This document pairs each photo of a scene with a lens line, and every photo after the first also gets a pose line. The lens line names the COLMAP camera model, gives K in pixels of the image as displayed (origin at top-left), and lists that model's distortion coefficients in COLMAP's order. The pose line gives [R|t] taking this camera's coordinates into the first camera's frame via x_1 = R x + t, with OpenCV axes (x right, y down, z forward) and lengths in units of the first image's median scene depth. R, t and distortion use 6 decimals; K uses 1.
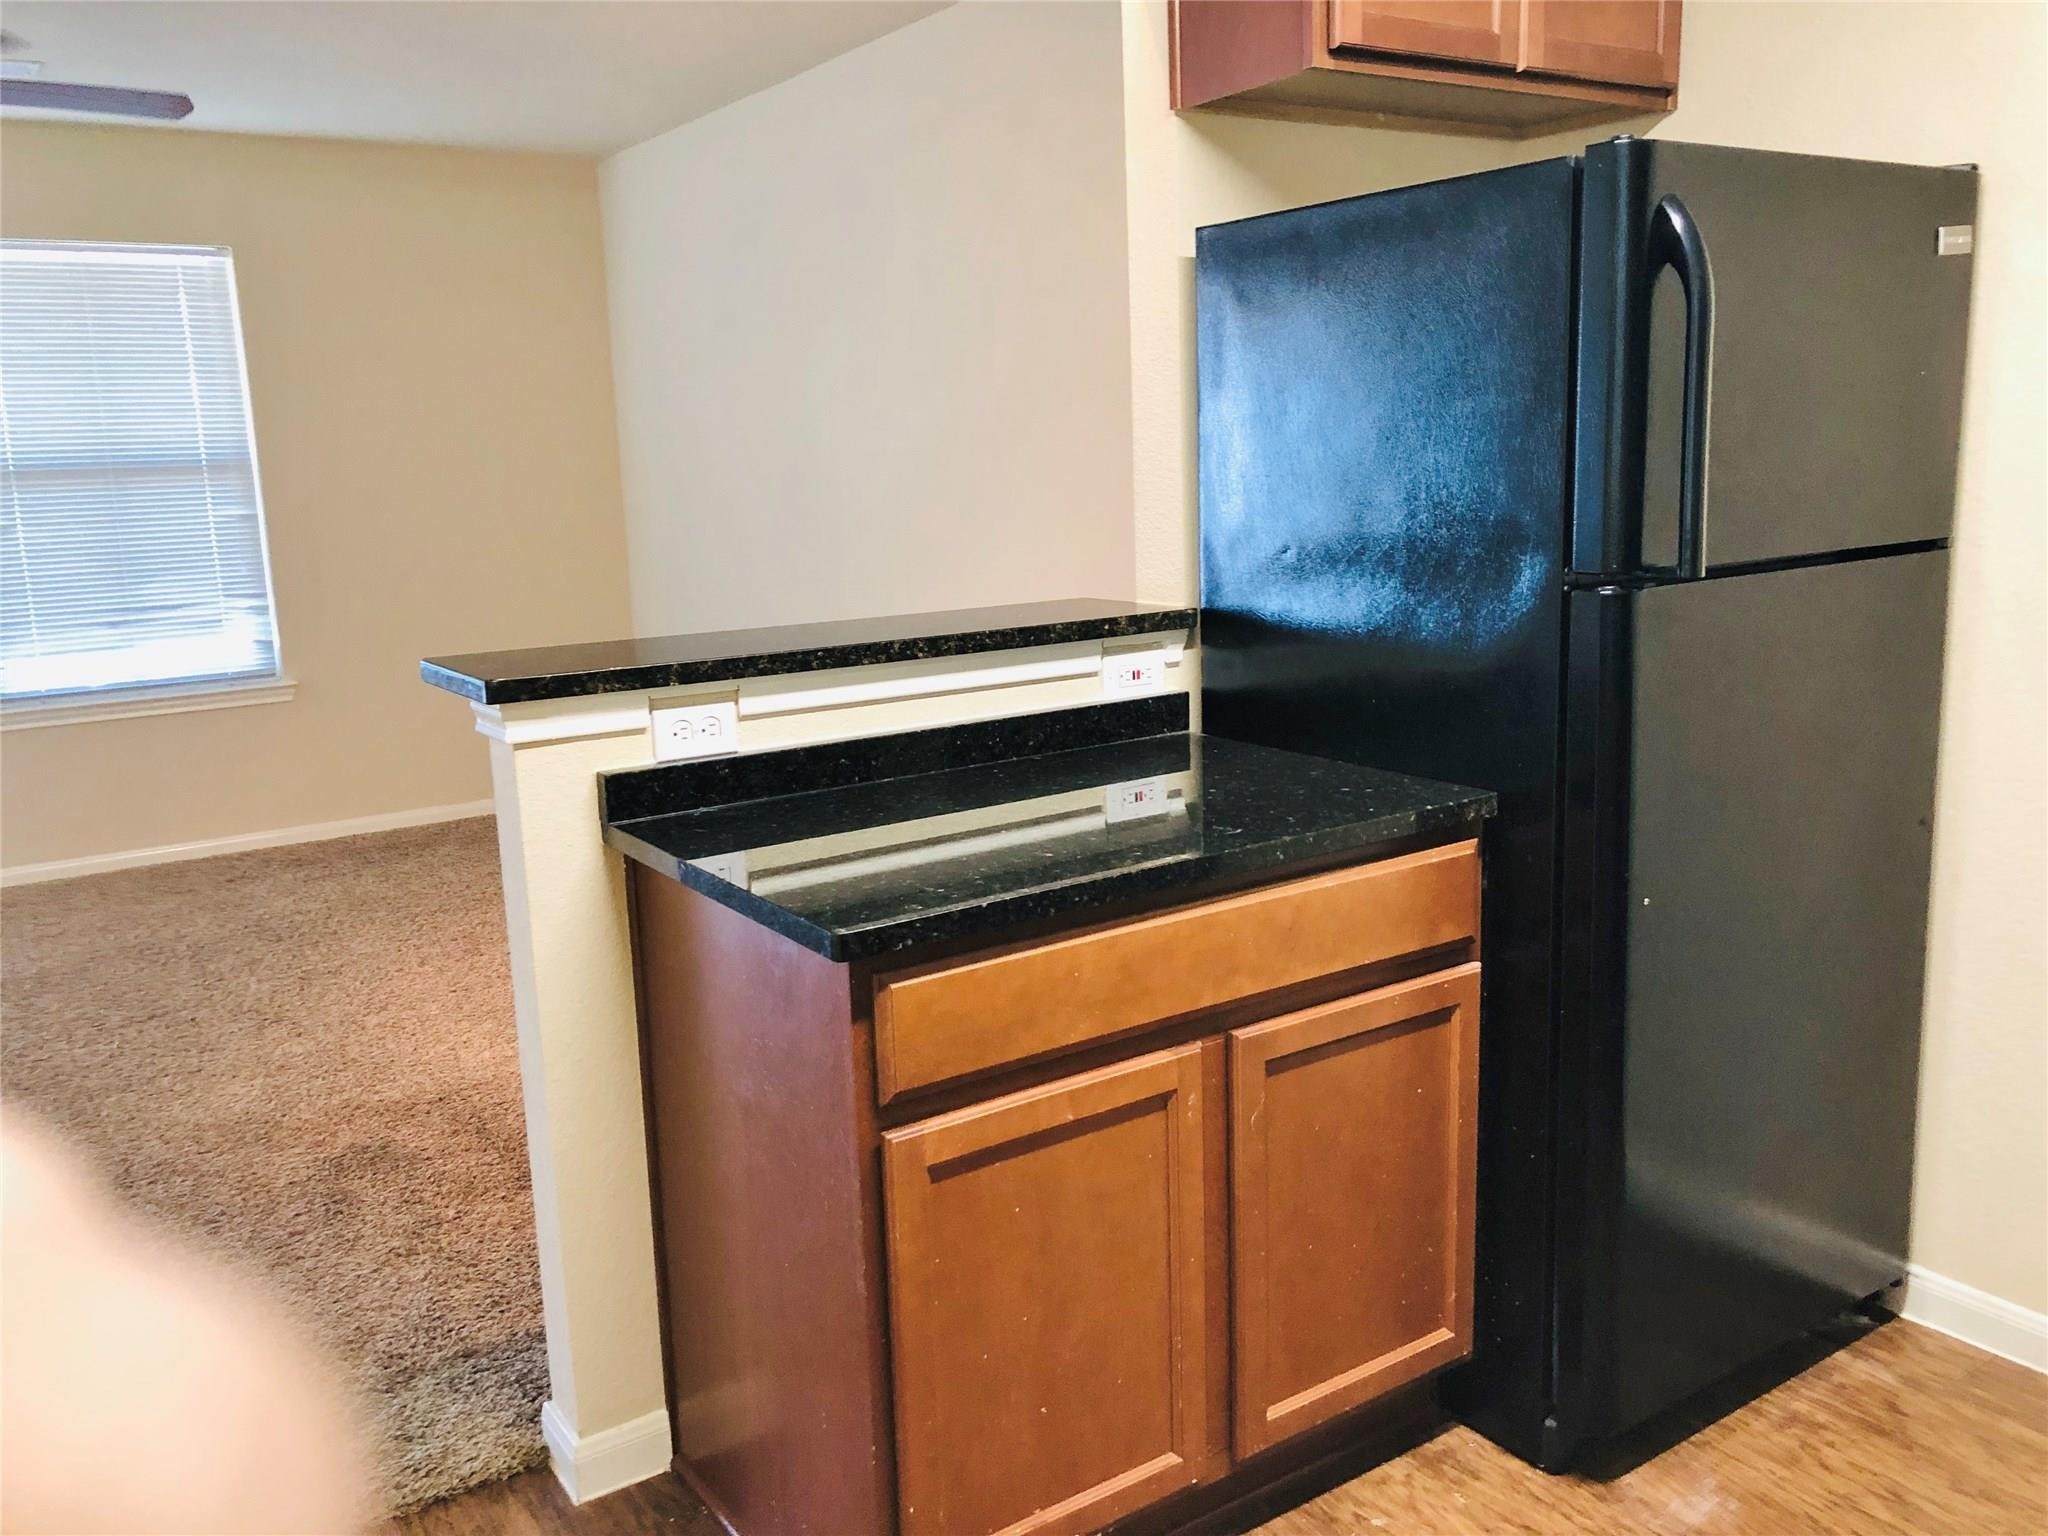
lens RADIAL K [[1677.3, 0, 1022.3], [0, 1677.3, 767.7], [0, 0, 1]] dist [0.013580, 0.005880]
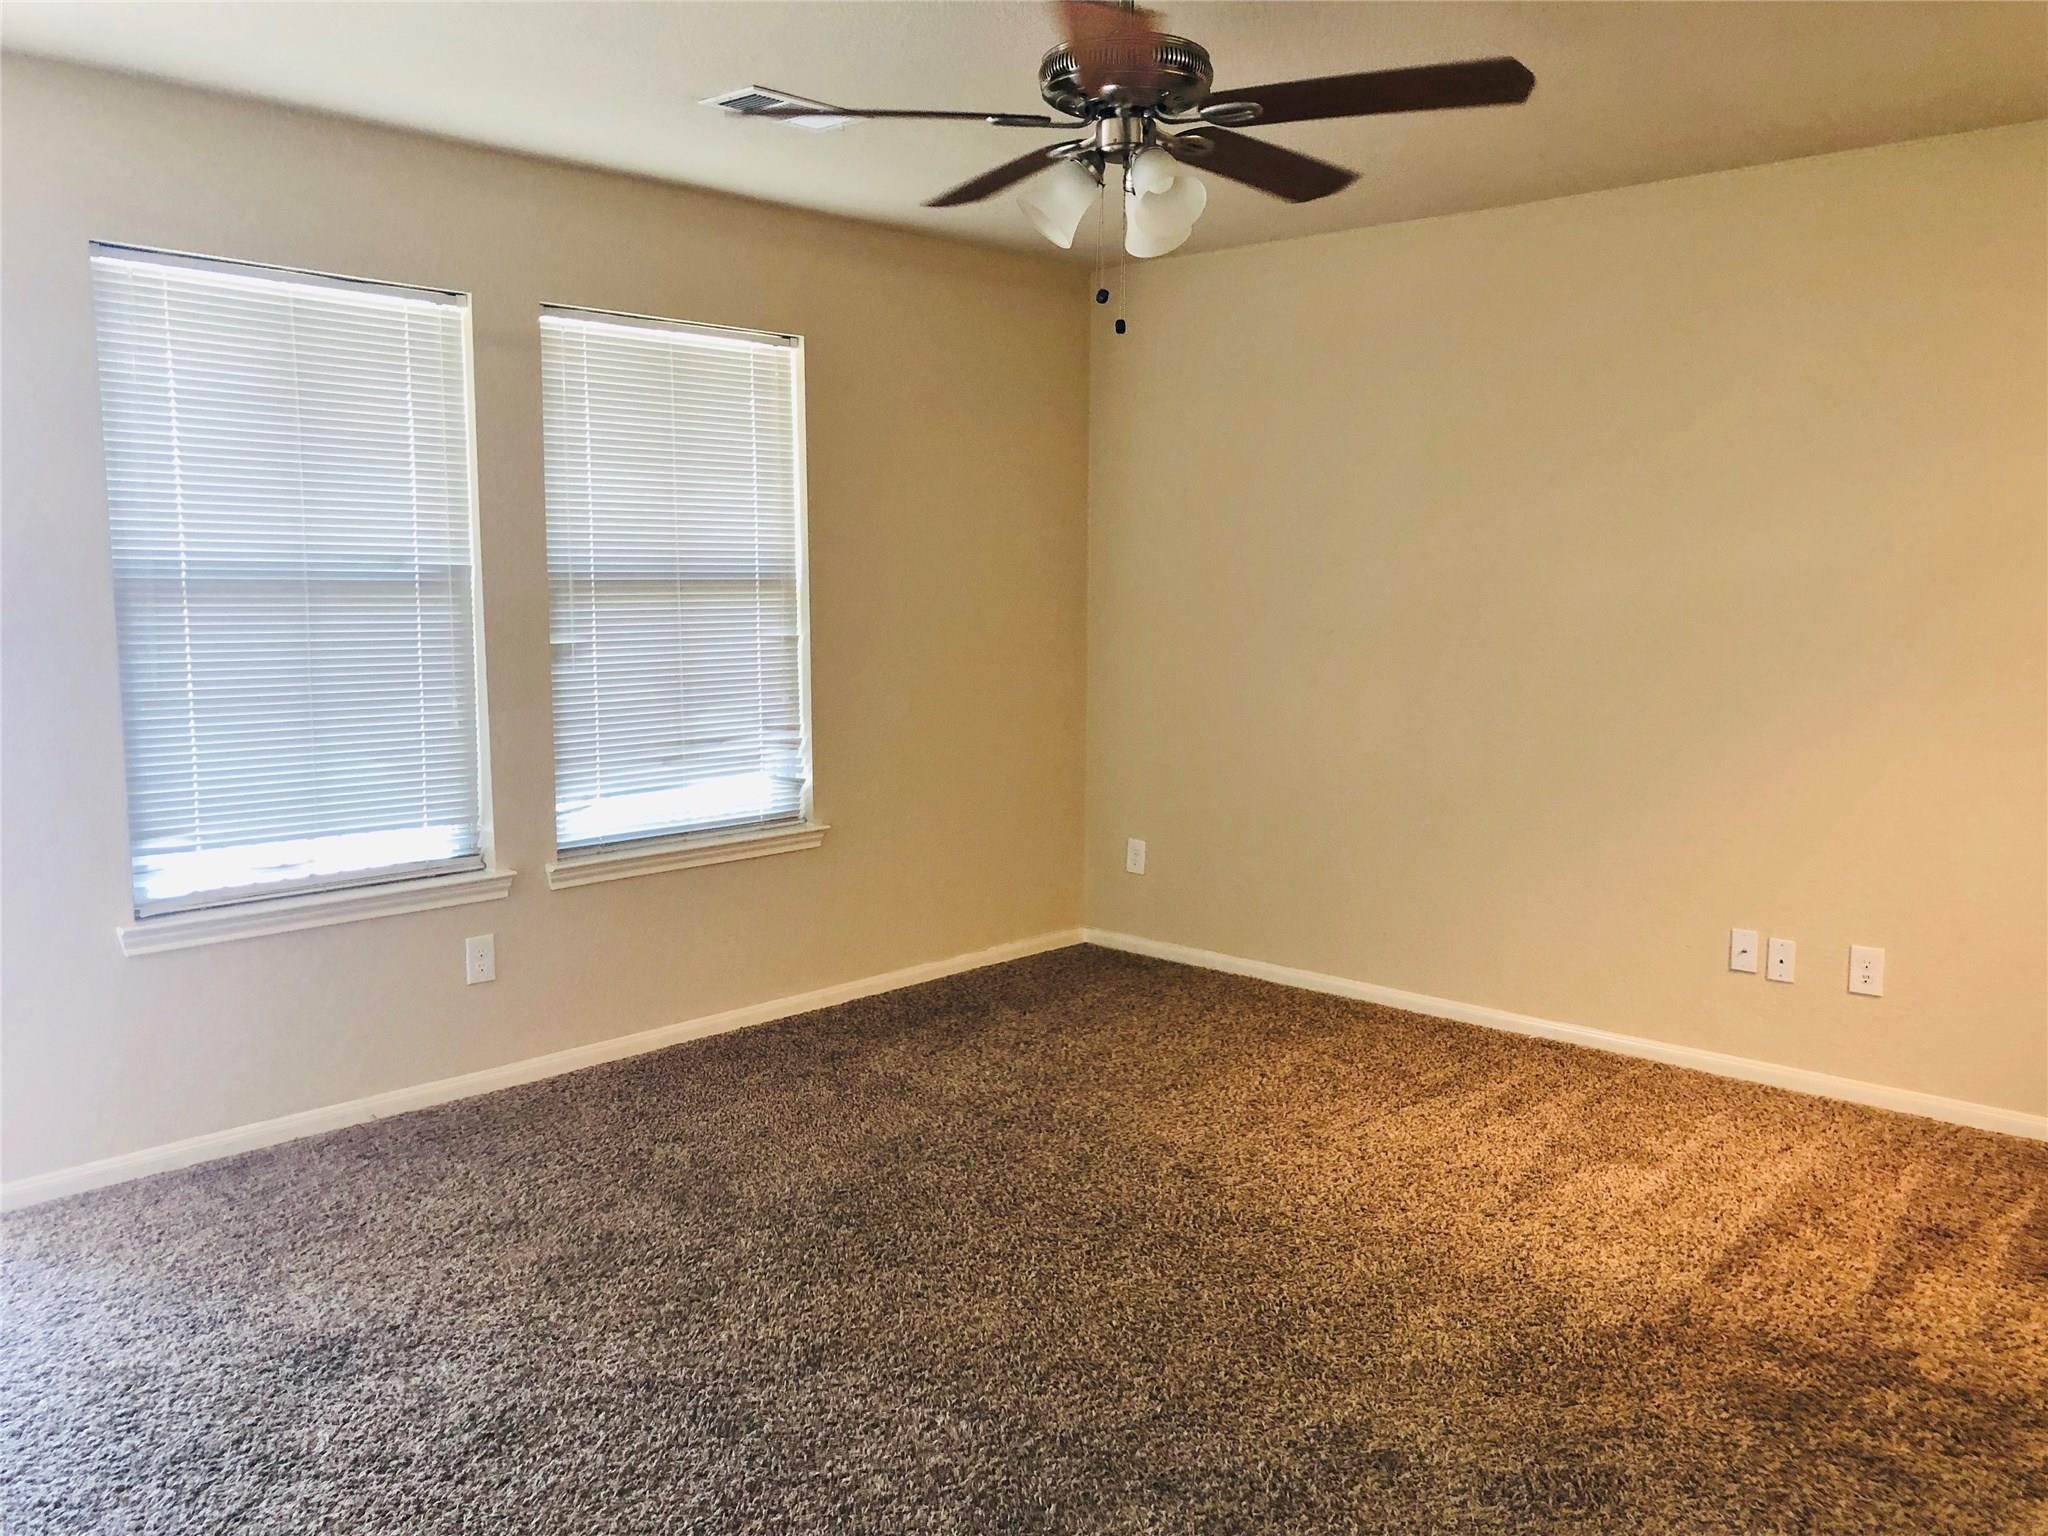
lens RADIAL K [[1677.3, 0, 1031.0], [0, 1677.3, 774.1], [0, 0, 1]] dist [0.013580, 0.005880]
pose [[0.970651, 0.010158, 0.240278, -0.553264], [0.006523, 0.997628, -0.068529, -0.018113], [-0.240405, 0.068085, 0.968282, 0.129398]]
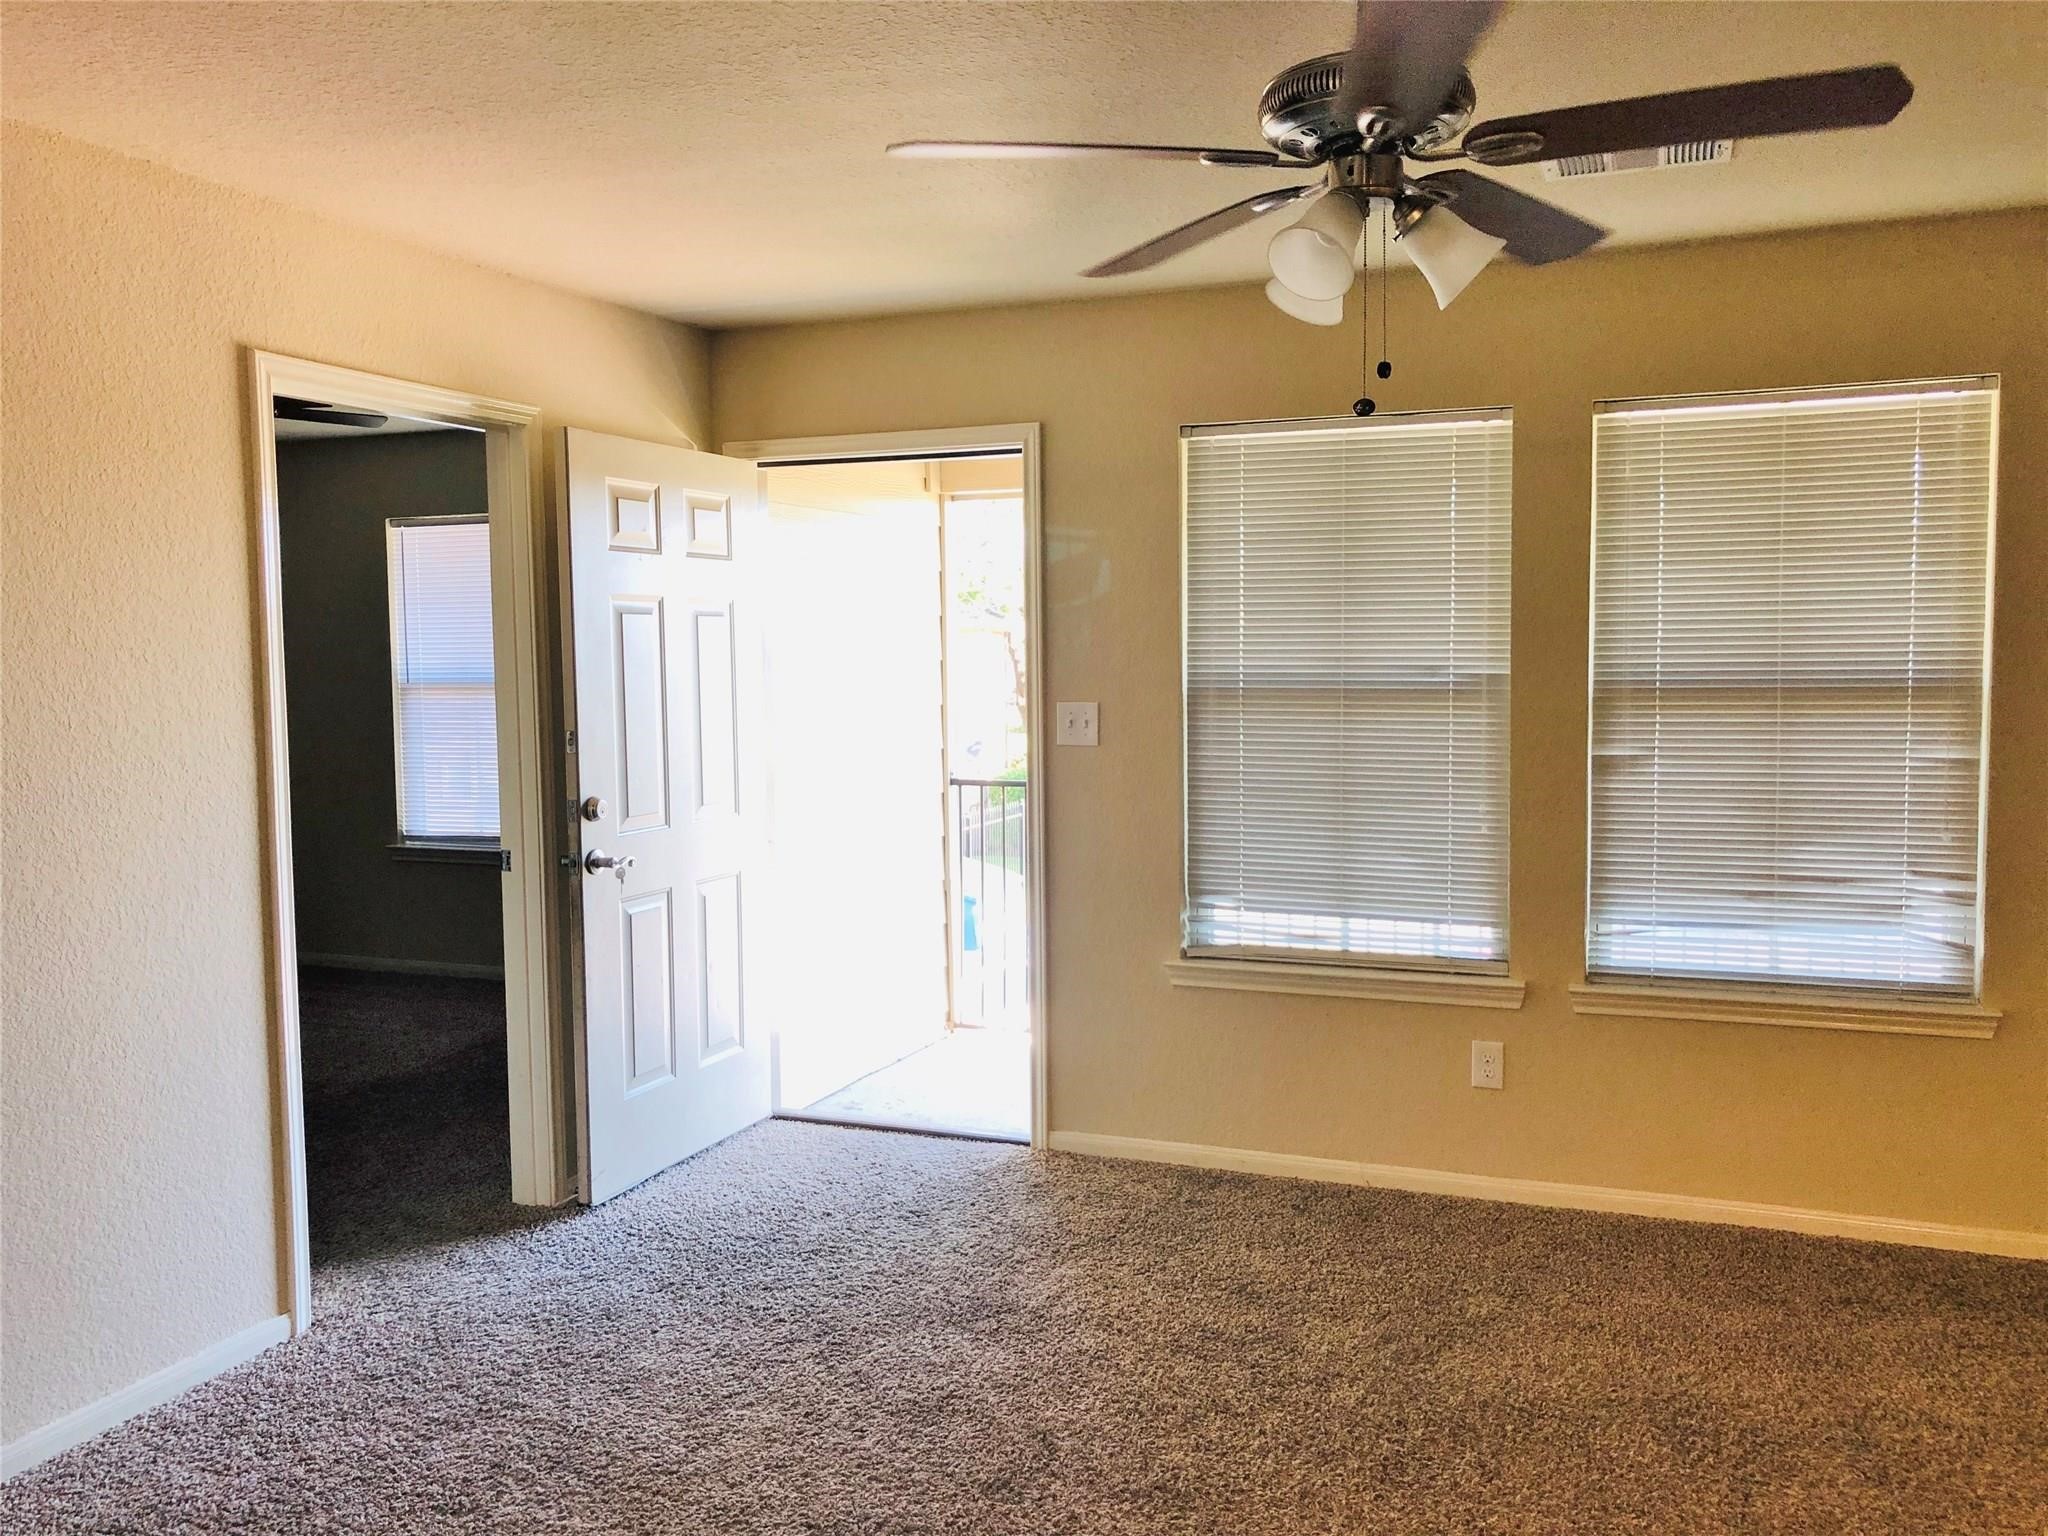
lens RADIAL K [[1677.3, 0, 1028.4], [0, 1677.3, 765.4], [0, 0, 1]] dist [0.013580, 0.005880]
pose [[0.563445, 0.084344, -0.821837, -0.114746], [-0.162942, 0.986580, -0.010461, -0.080089], [0.809925, 0.139805, 0.569627, 0.309621]]
